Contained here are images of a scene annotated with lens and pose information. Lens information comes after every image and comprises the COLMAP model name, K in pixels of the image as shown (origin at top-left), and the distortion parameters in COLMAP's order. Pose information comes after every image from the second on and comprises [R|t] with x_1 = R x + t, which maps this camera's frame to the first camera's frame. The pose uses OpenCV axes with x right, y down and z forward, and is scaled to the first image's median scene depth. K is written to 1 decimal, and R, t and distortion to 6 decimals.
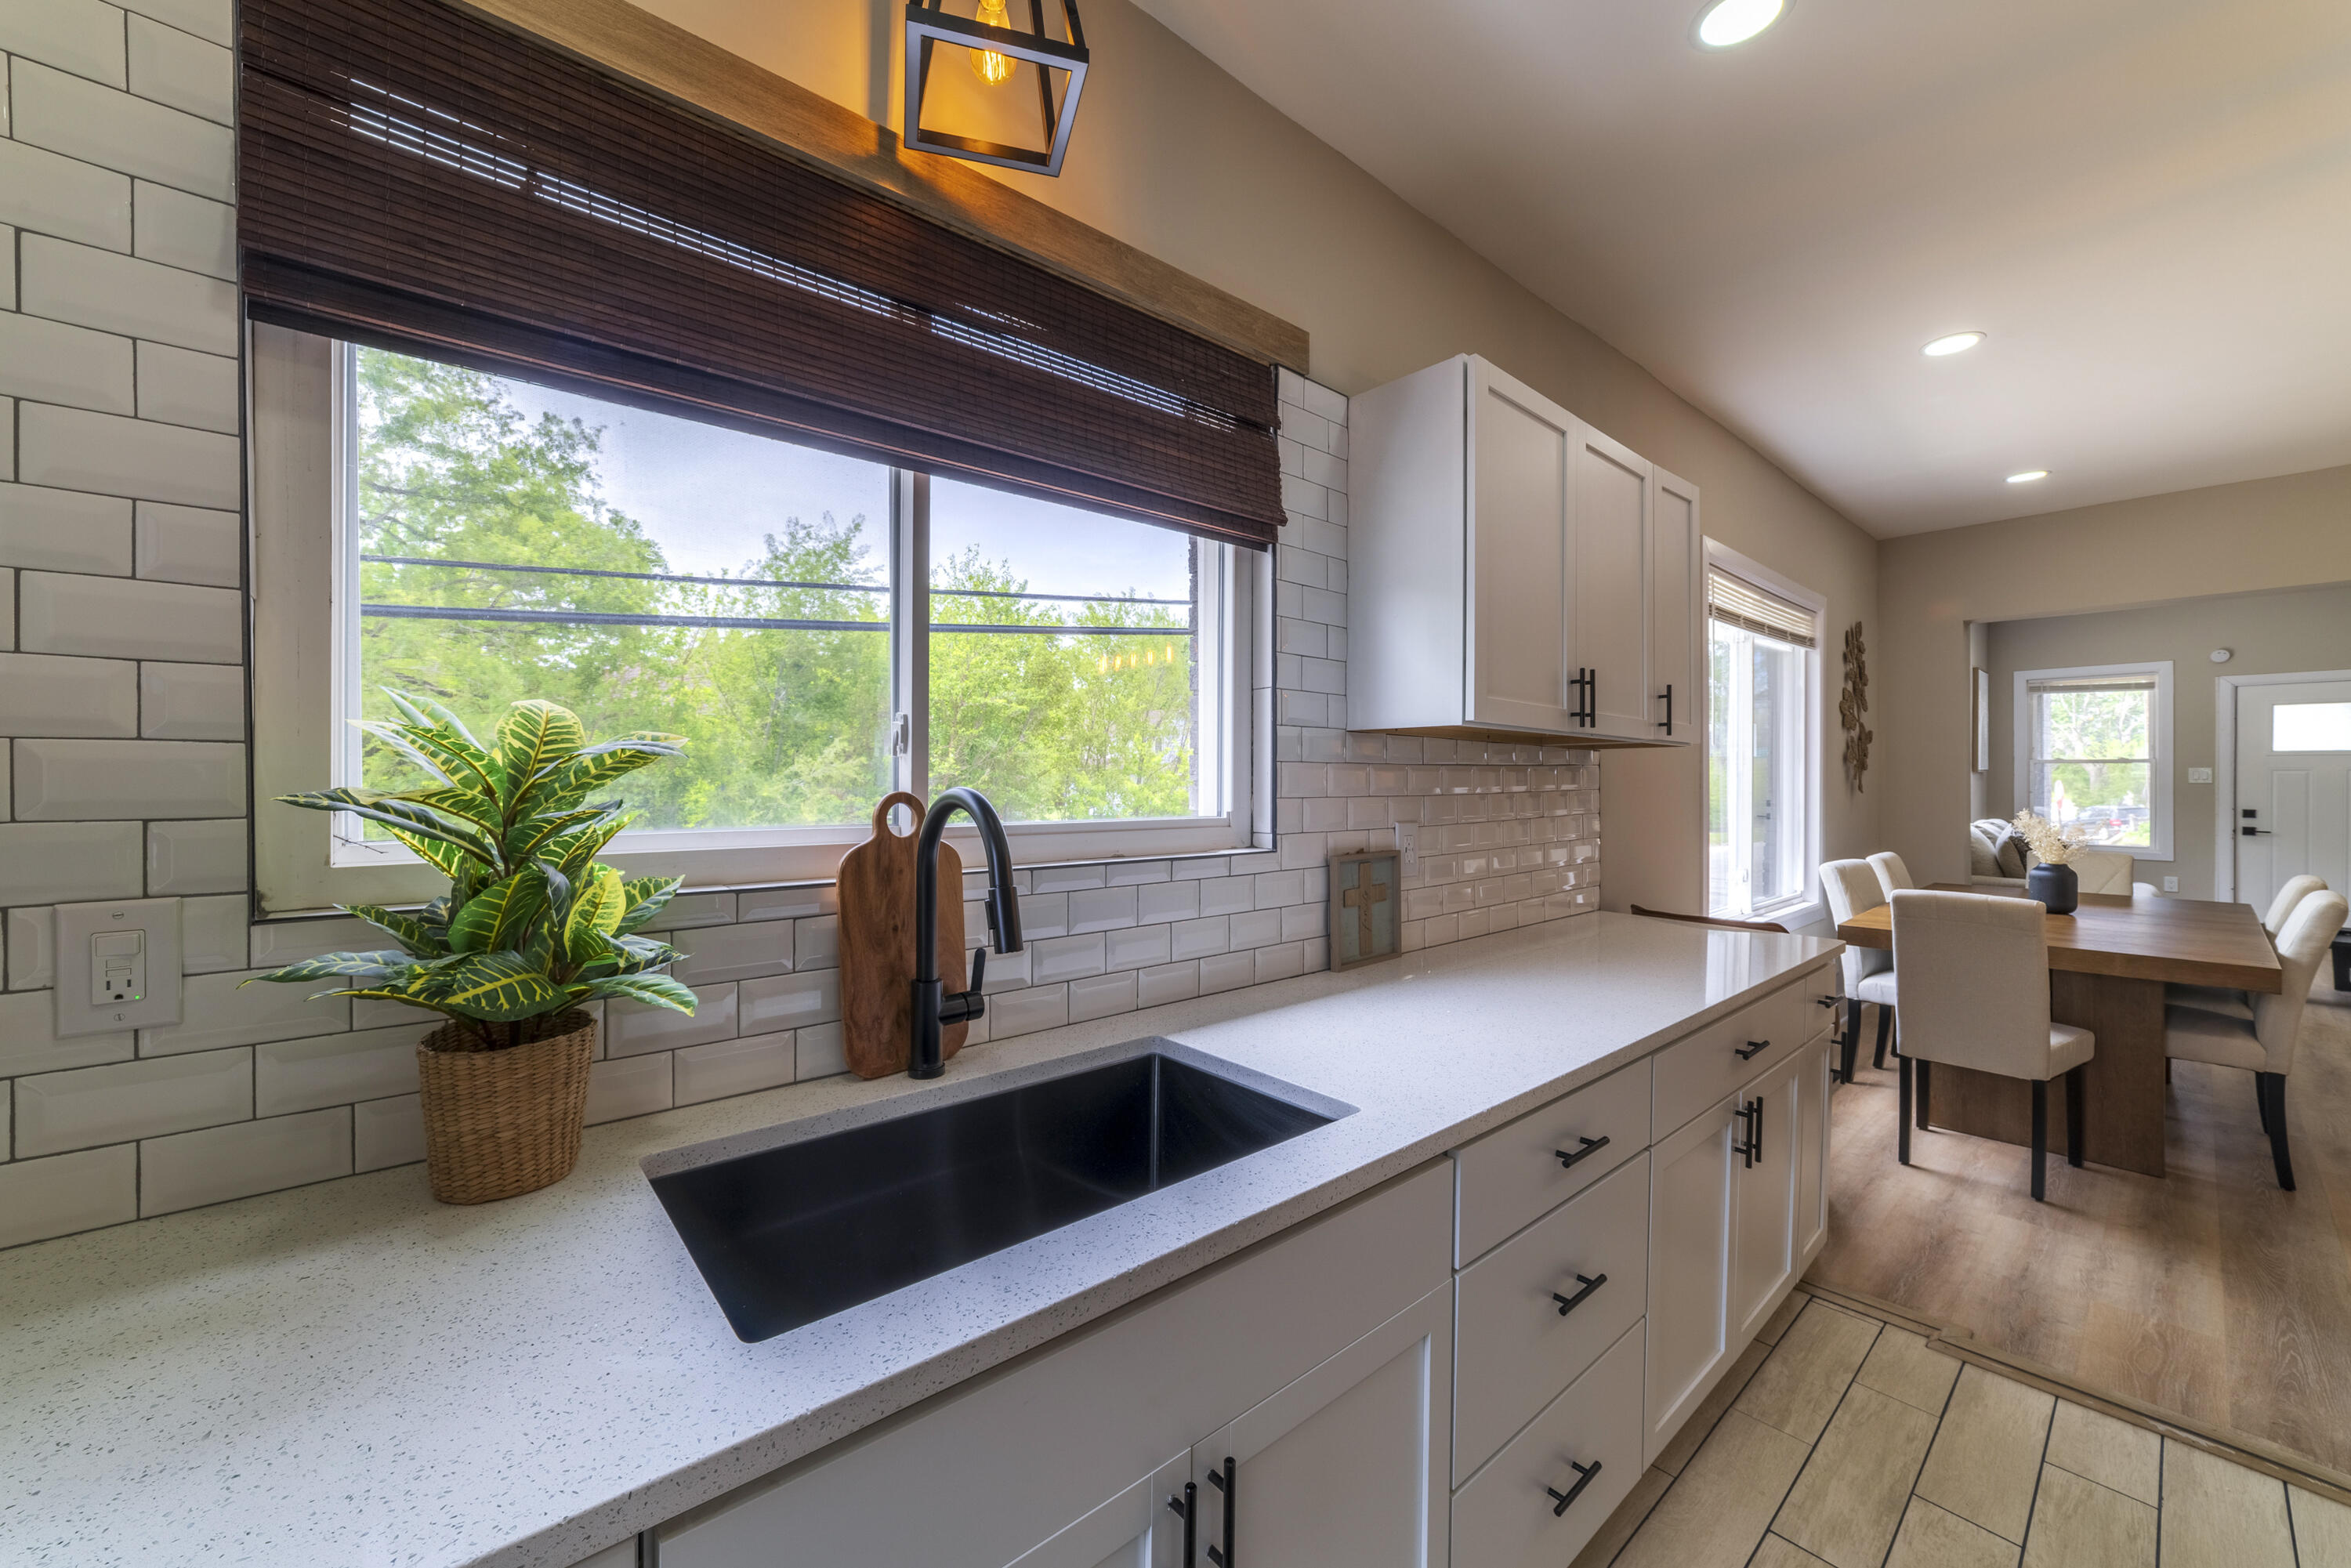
lens RADIAL K [[907.3, 0, 1176.3], [0, 907.3, 772.1], [0, 0, 1]] dist [-0.021072, 0.008219]
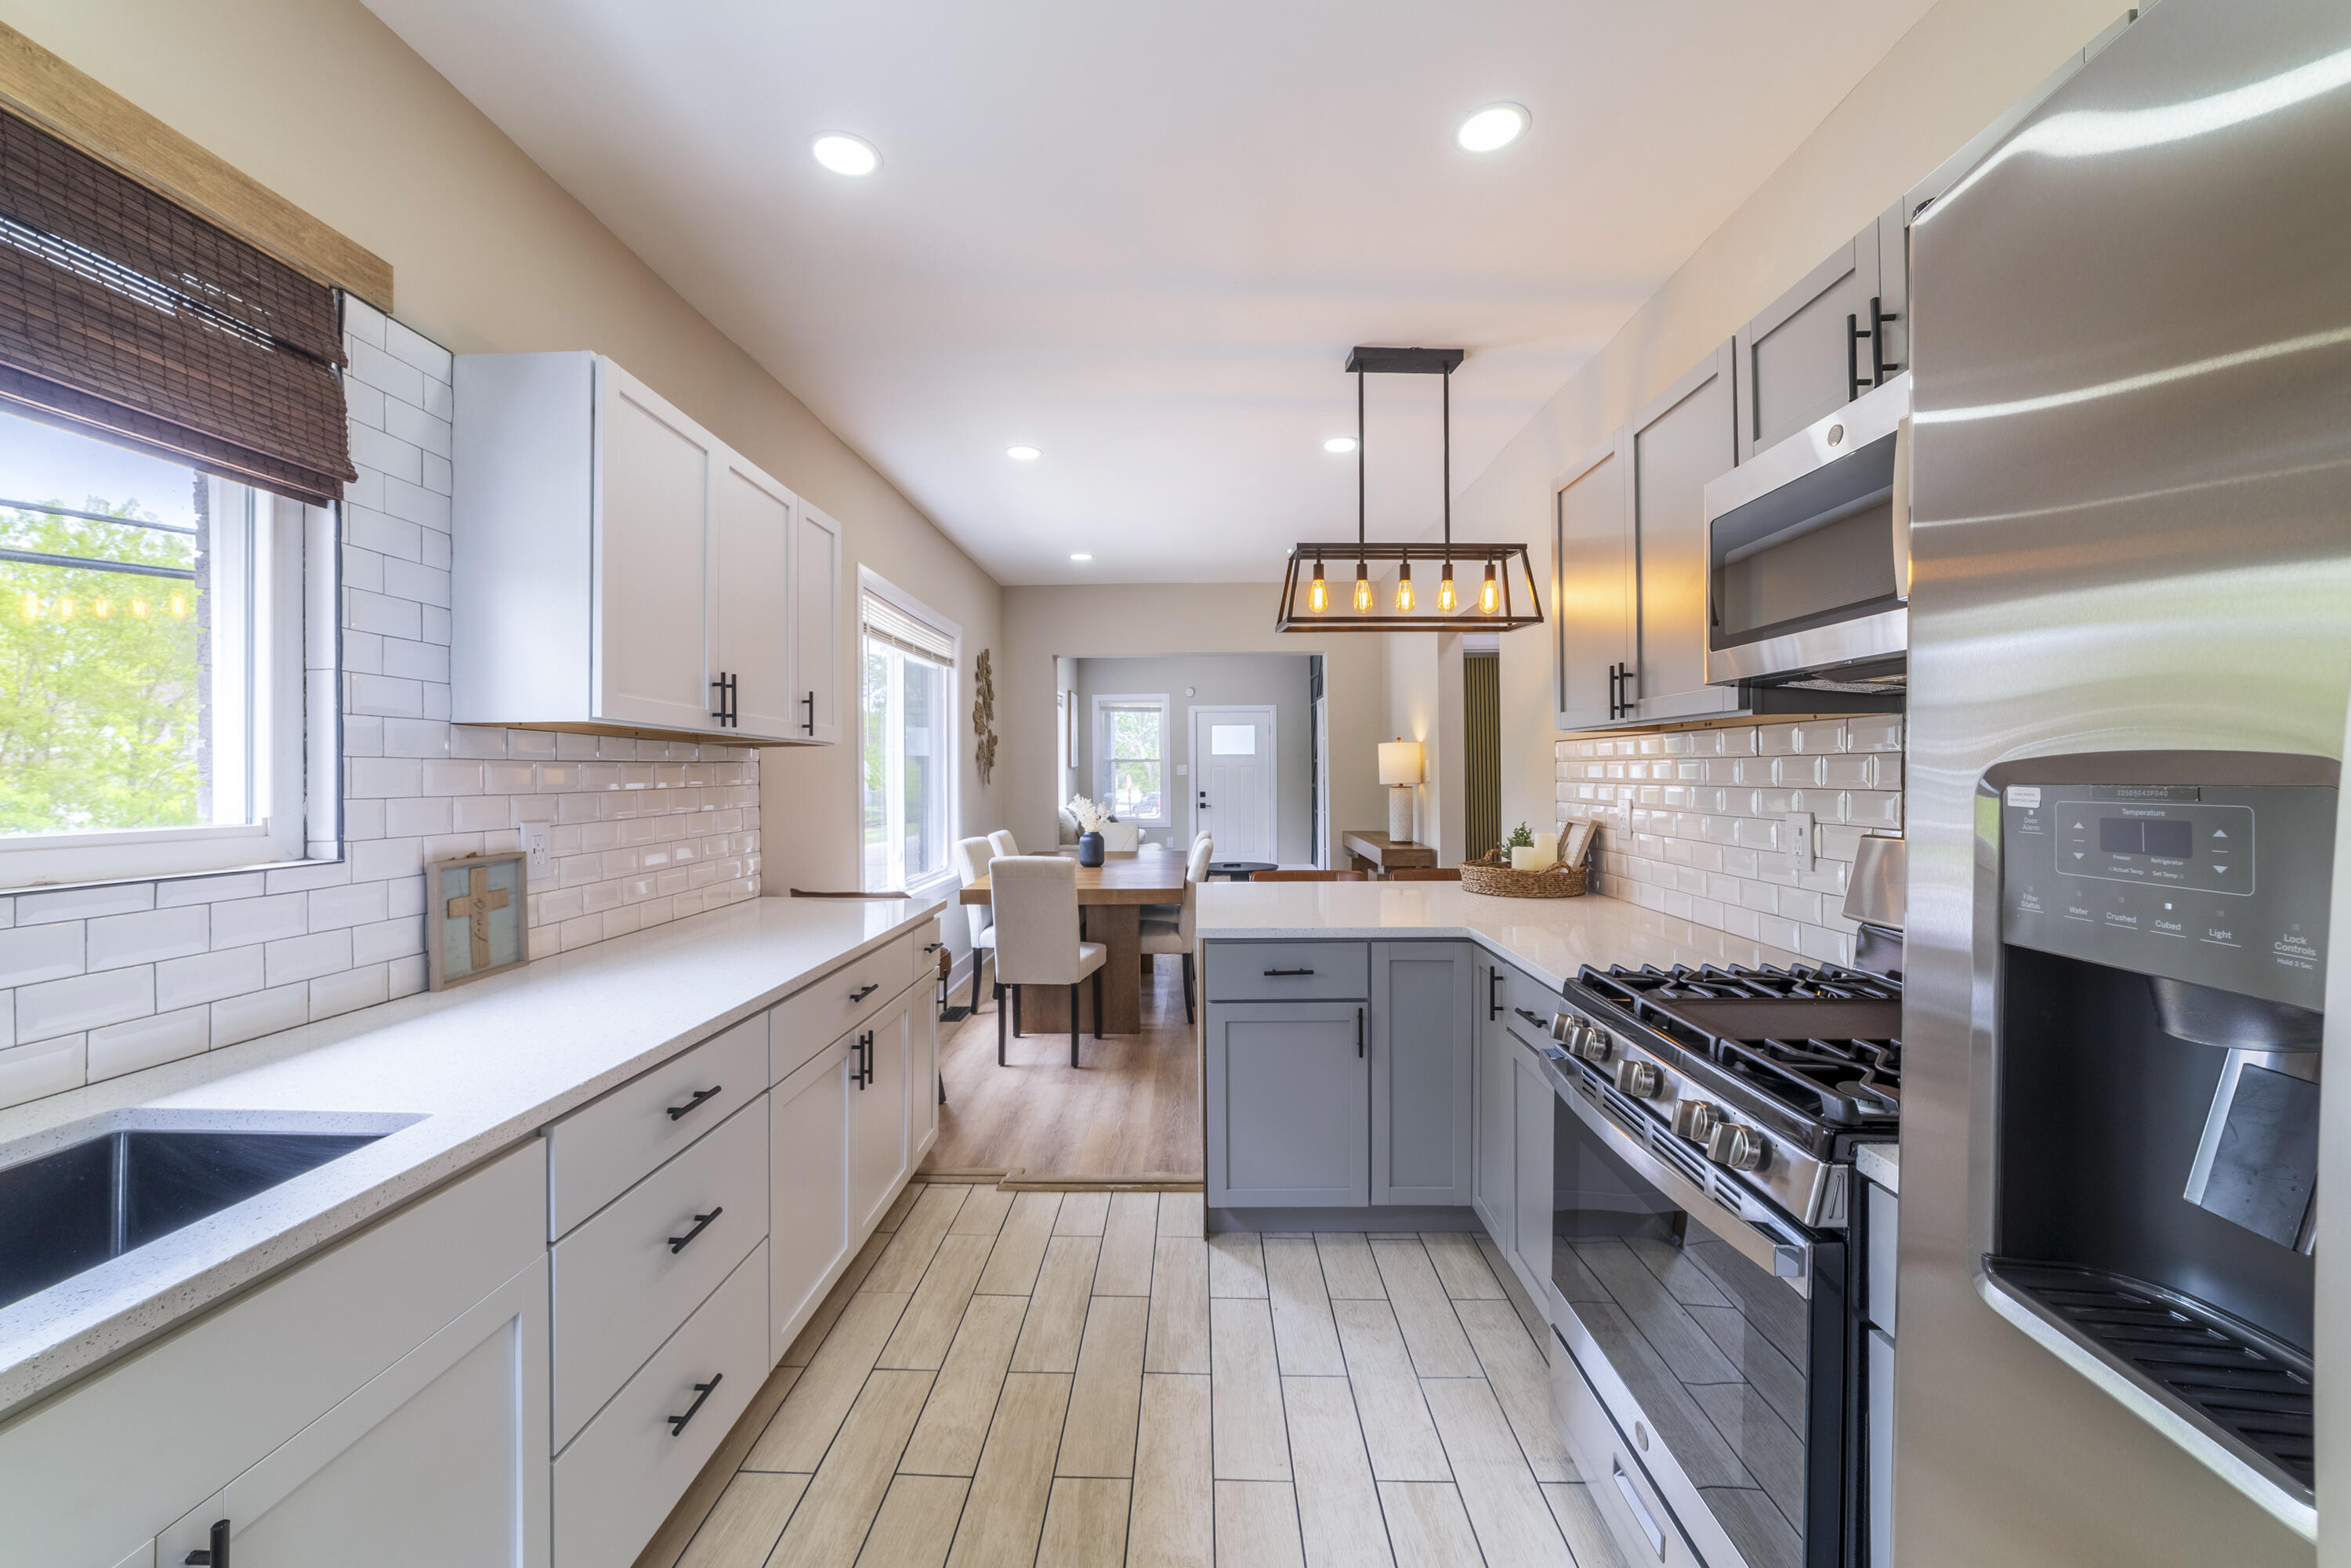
lens RADIAL K [[907.3, 0, 1176.3], [0, 907.3, 772.1], [0, 0, 1]] dist [-0.021072, 0.008219]
pose [[0.682134, -0.005508, 0.731207, 0.025873], [0.003654, 0.999985, 0.004124, 0.002172], [-0.731218, -0.000141, 0.682143, -0.136087]]
